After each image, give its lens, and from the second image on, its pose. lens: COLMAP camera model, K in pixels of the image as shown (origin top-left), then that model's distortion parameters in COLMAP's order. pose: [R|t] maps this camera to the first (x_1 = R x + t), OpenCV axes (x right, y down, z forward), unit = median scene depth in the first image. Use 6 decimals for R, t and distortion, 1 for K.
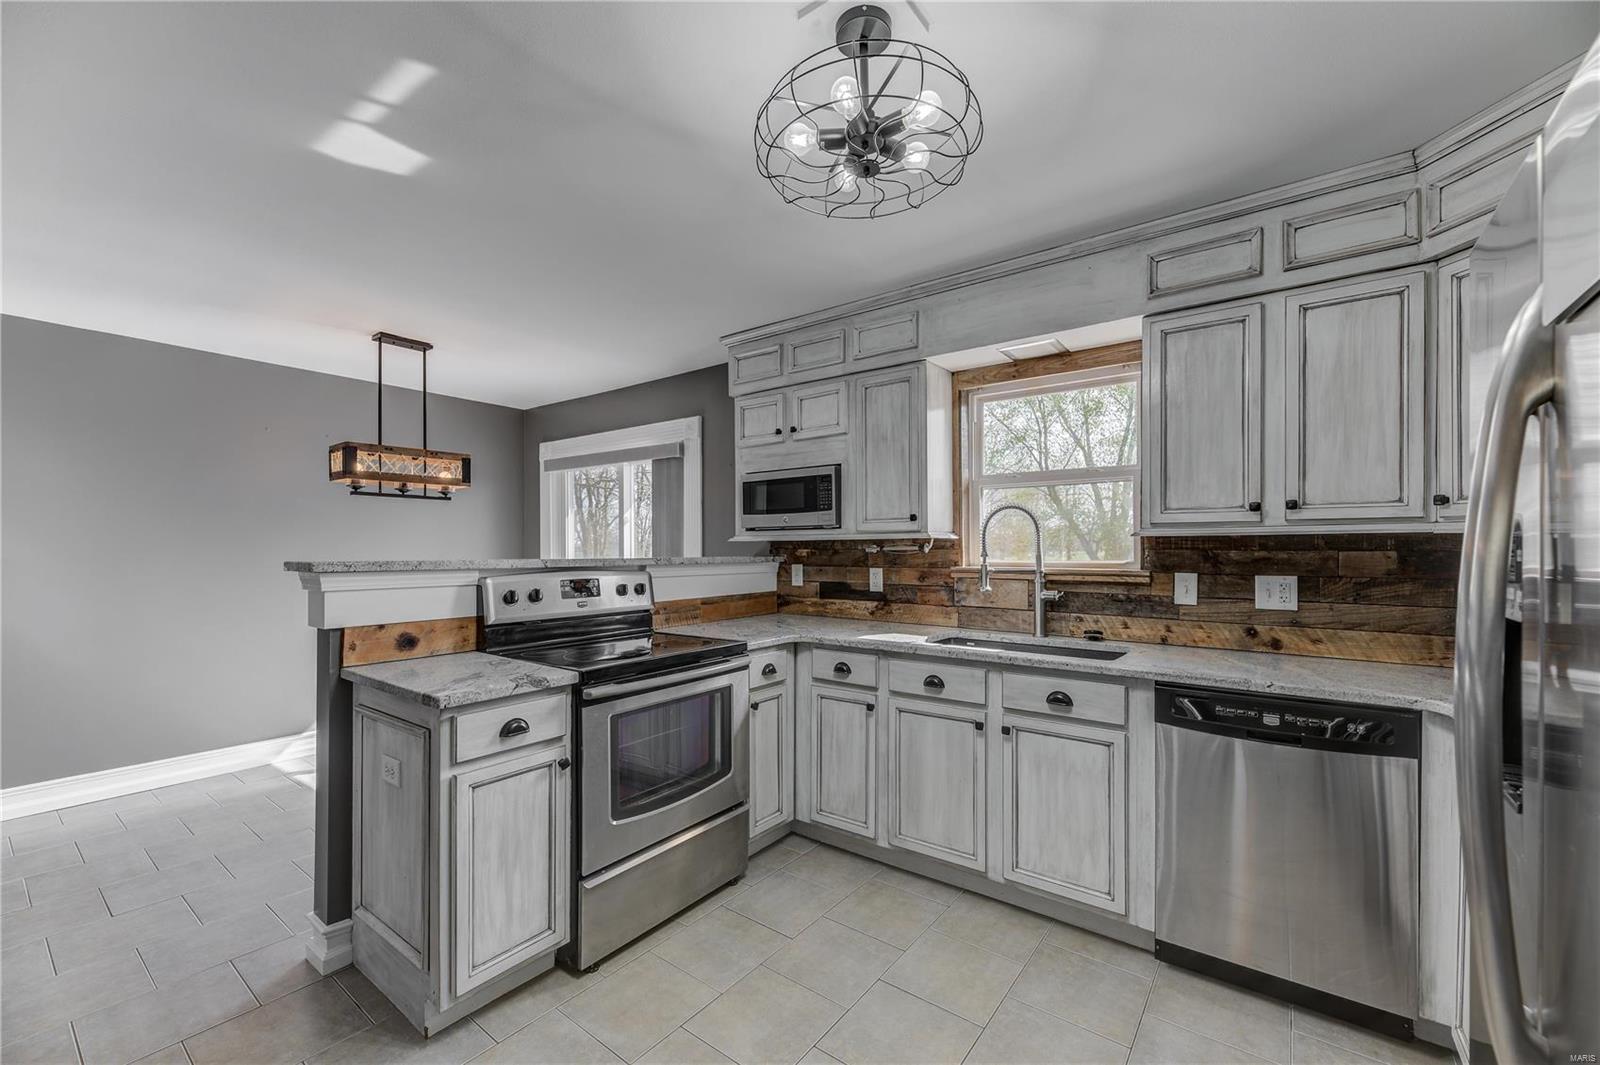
lens RADIAL K [[646.8, 0, 839.1], [0, 646.8, 549.1], [0, 0, 1]] dist [-0.000422, -0.000045]
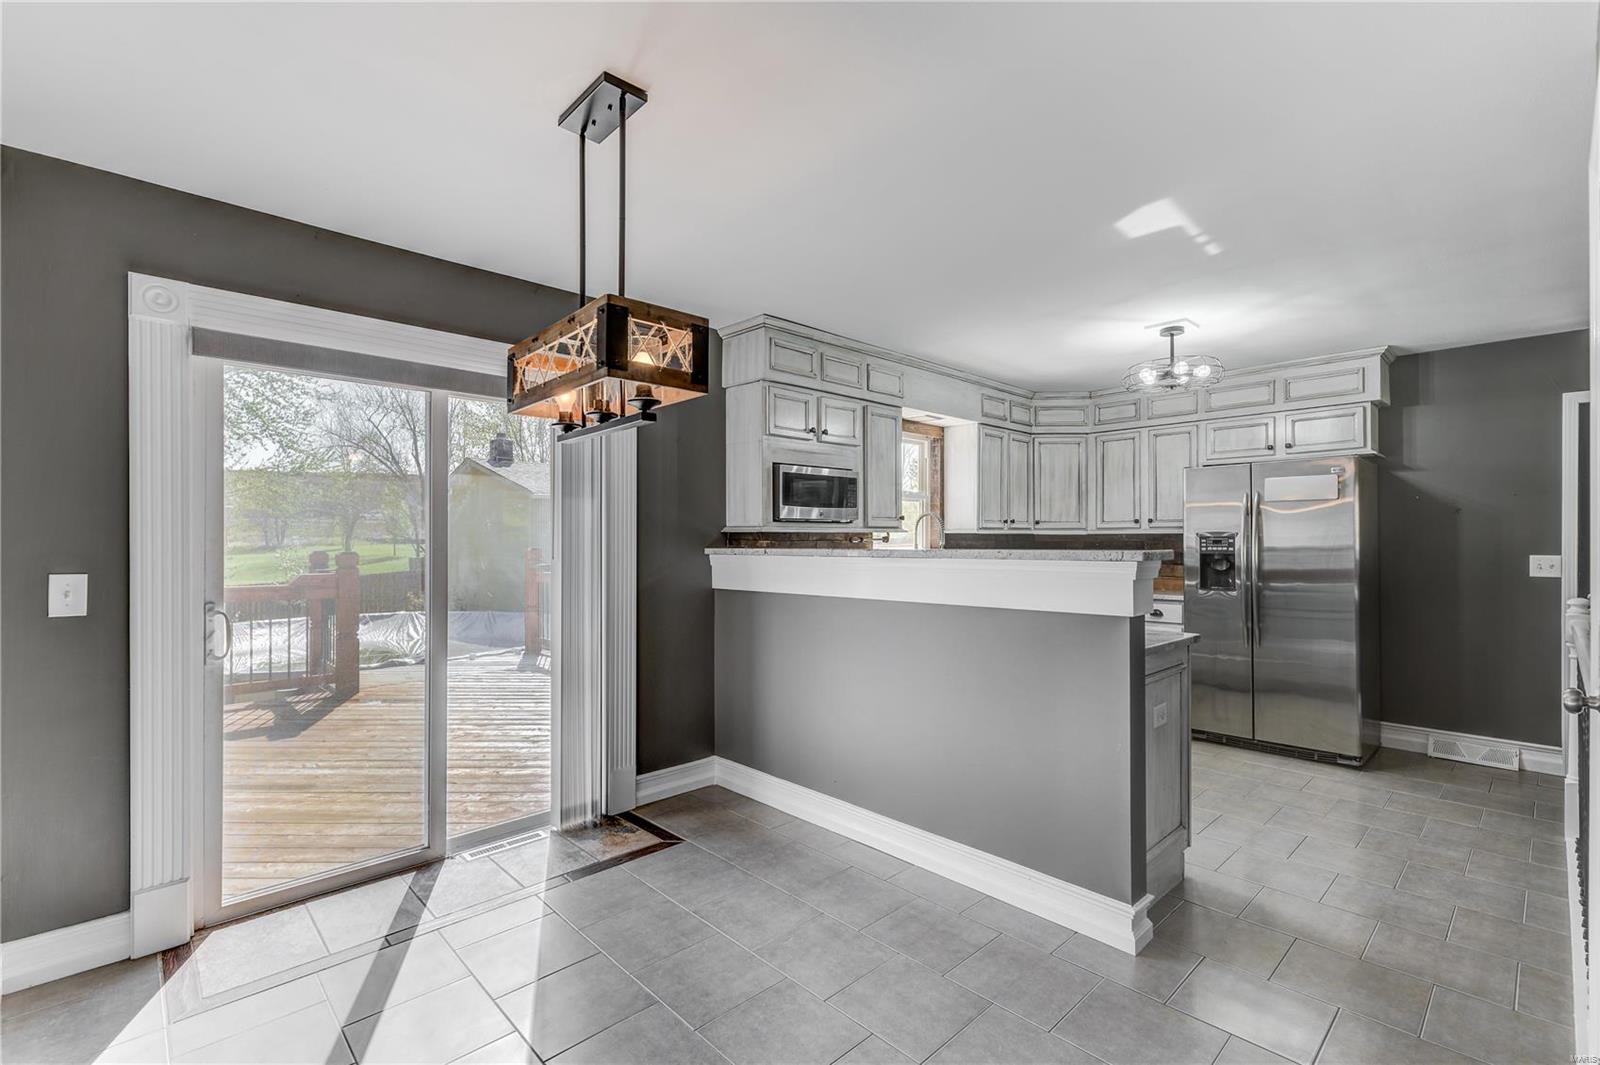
lens RADIAL K [[702.6, 0, 769.7], [0, 702.6, 541.2], [0, 0, 1]] dist [-0.000199, 0.000317]
pose [[0.203092, 0.000144, 0.979160, -1.483533], [0.002364, 0.999997, -0.000638, 0.002412], [-0.979157, 0.002445, 0.203091, 0.997995]]
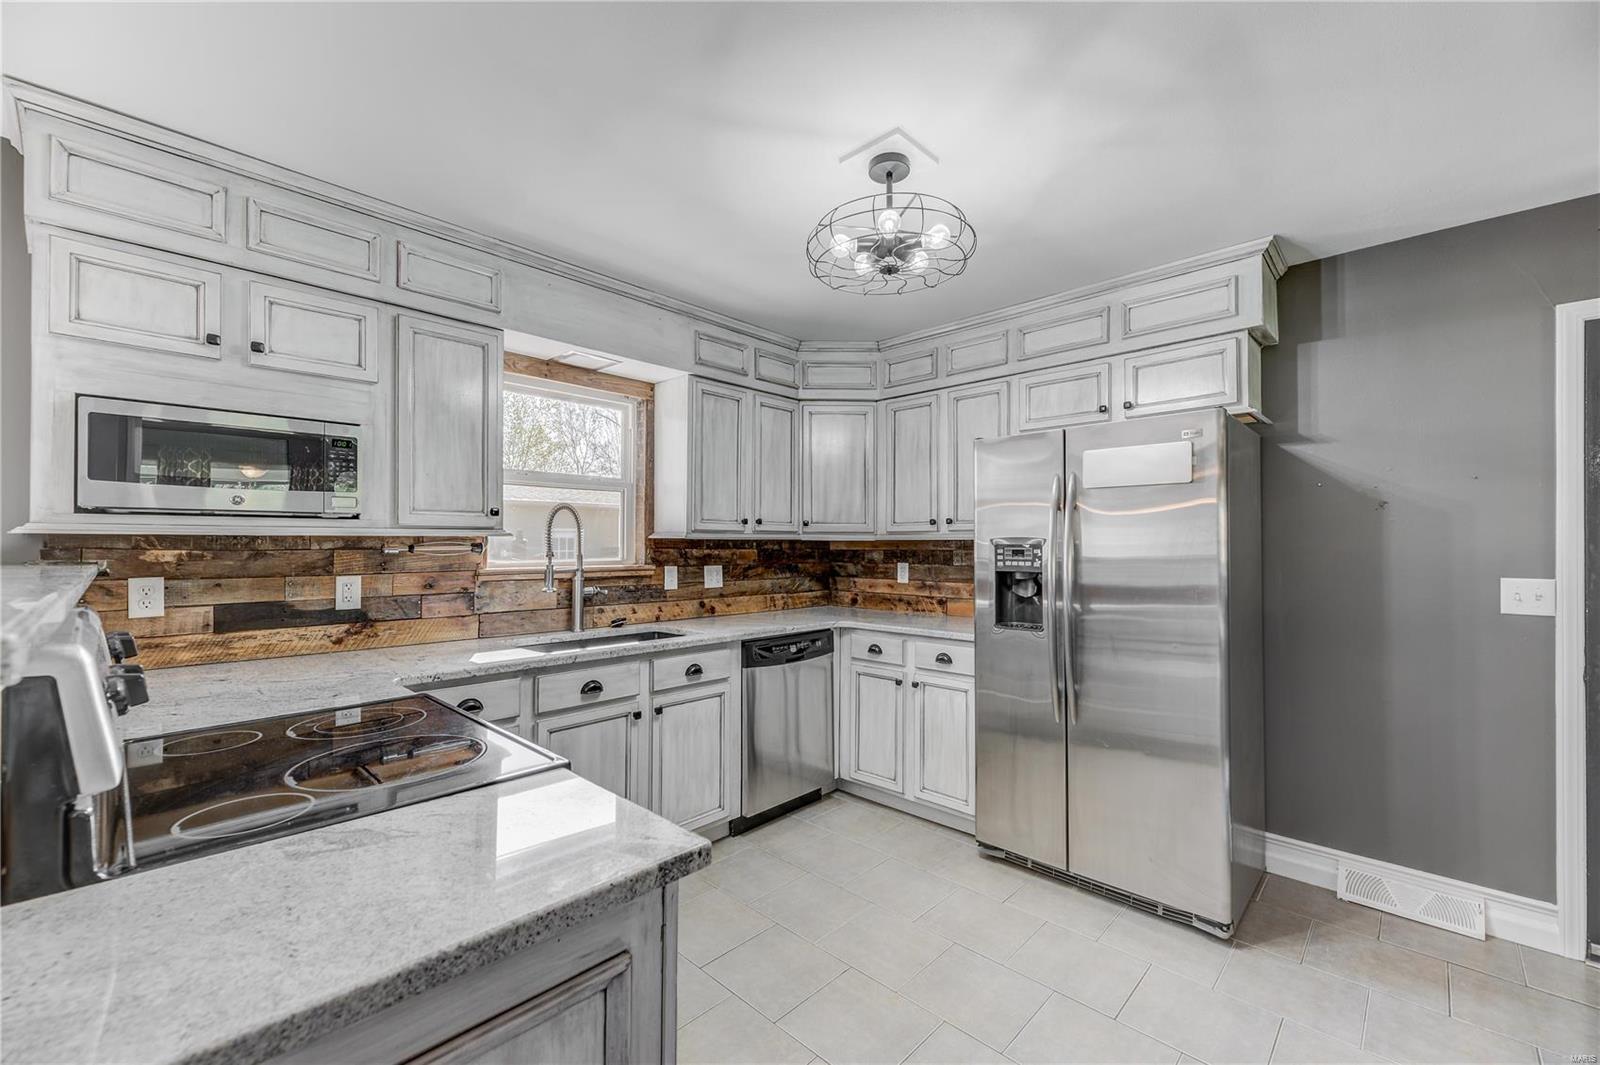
lens RADIAL K [[641.7, 0, 769.6], [0, 641.7, 540.2], [0, 0, 1]] dist [0.000169, -0.000214]
pose [[0.158167, 0.008335, 0.987377, -0.675588], [-0.000955, 0.999965, -0.008289, -0.005350], [-0.987412, 0.000368, 0.158169, 0.526849]]
